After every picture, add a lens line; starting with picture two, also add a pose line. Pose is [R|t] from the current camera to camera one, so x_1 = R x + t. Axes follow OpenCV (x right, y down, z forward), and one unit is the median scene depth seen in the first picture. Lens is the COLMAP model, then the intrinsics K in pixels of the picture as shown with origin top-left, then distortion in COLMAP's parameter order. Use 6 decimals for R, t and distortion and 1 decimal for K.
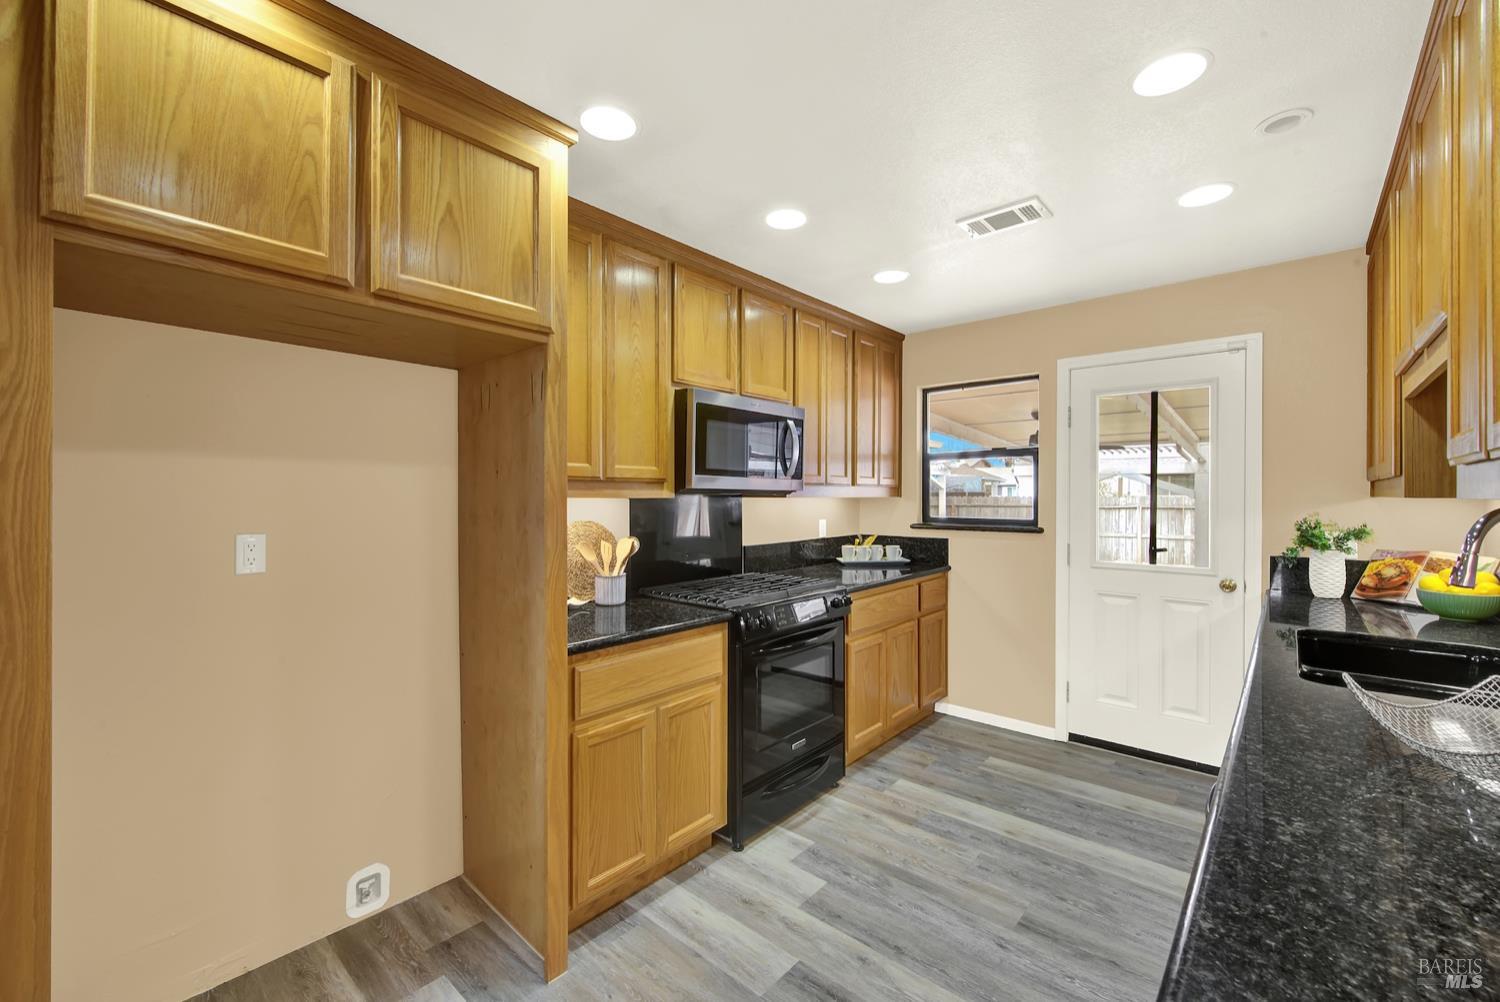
lens RADIAL K [[609.2, 0, 758.4], [0, 609.2, 497.8], [0, 0, 1]] dist [0.003910, -0.003579]
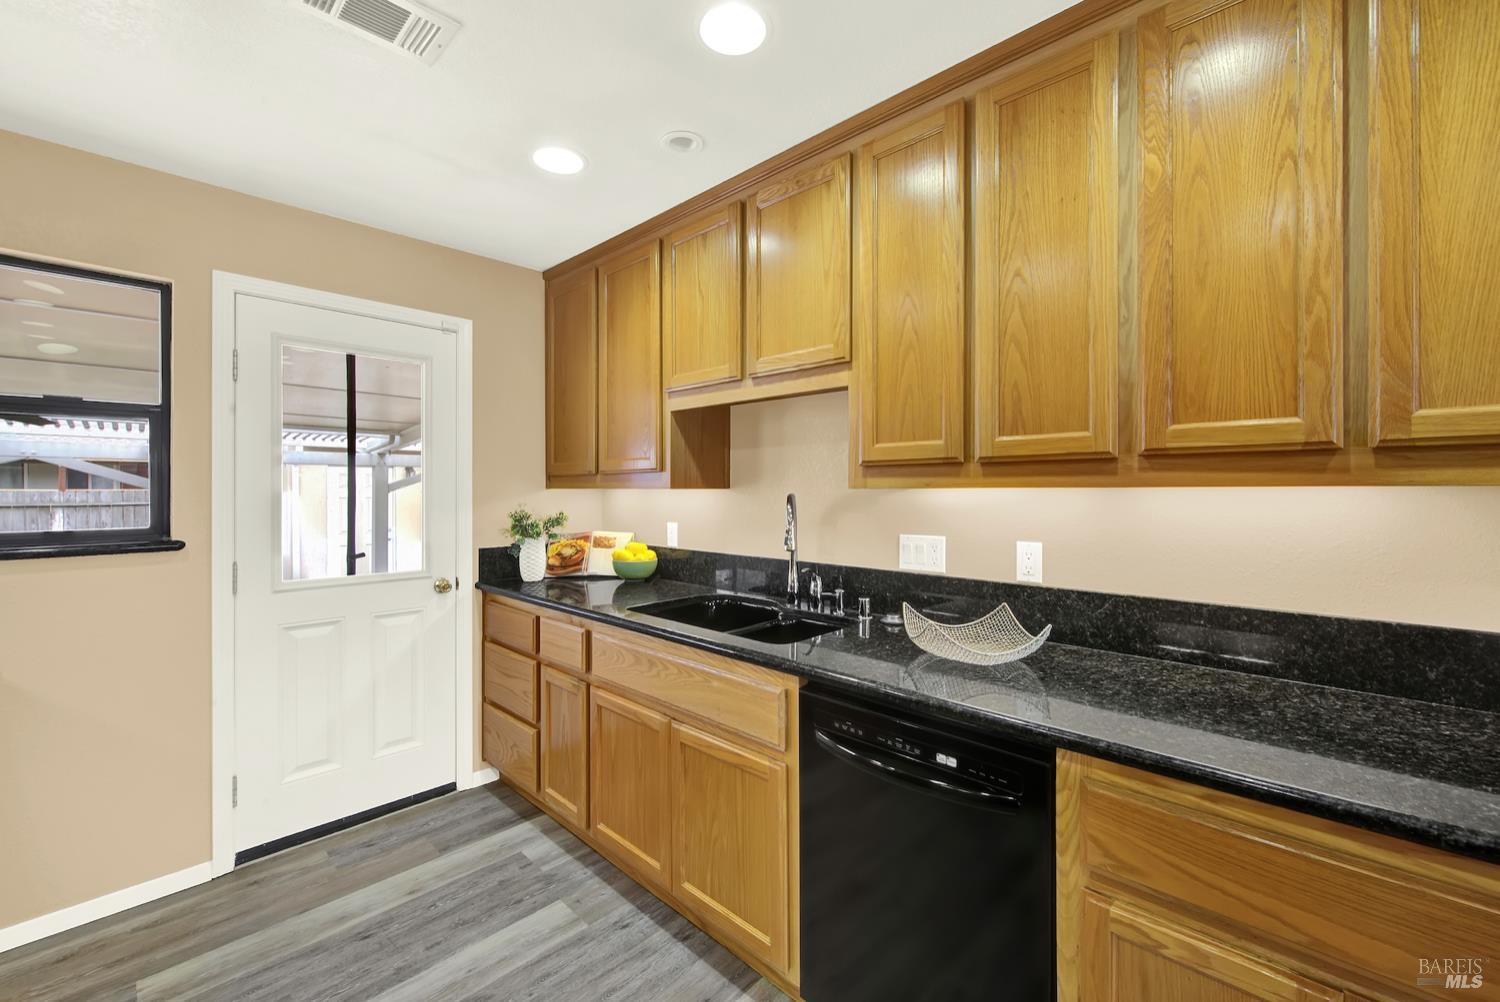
lens RADIAL K [[613.5, 0, 759.2], [0, 613.5, 491.8], [0, 0, 1]] dist [0.000693, -0.003317]
pose [[0.040344, -0.003735, 0.999179, -0.142113], [0.004271, 0.999985, 0.003566, 0.001341], [-0.999177, 0.004124, 0.040360, 0.513772]]
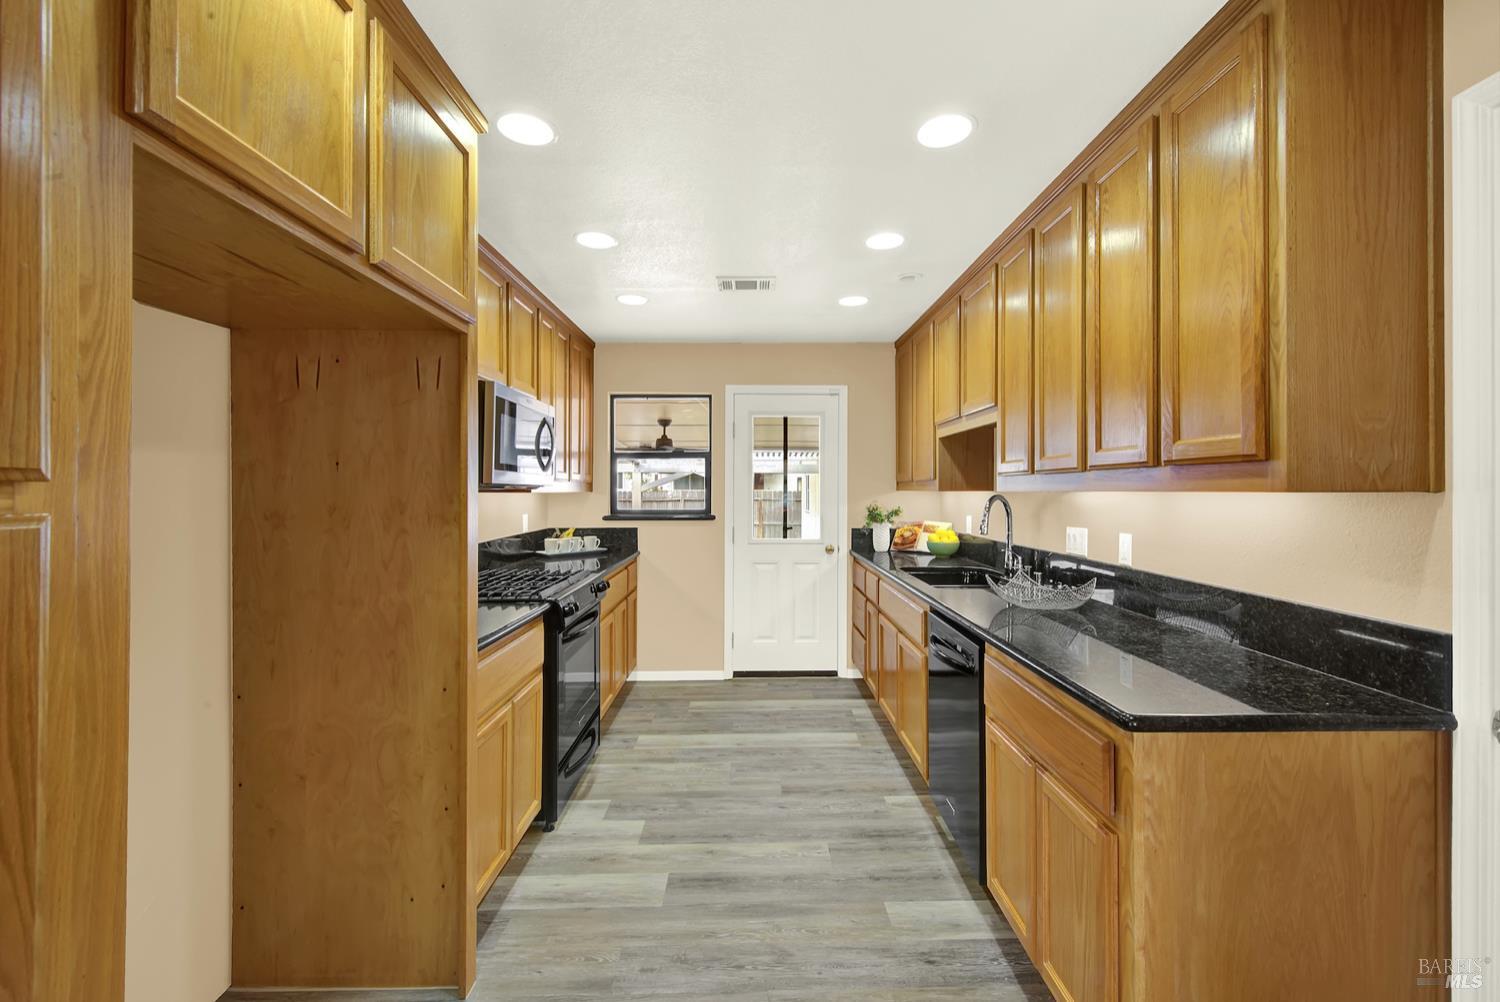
lens RADIAL K [[613.5, 0, 759.2], [0, 613.5, 491.8], [0, 0, 1]] dist [0.000693, -0.003317]
pose [[0.743921, -0.002830, 0.668261, -0.402249], [0.003080, 0.999995, 0.000806, -0.001176], [-0.668260, 0.001458, 0.743926, -0.019320]]
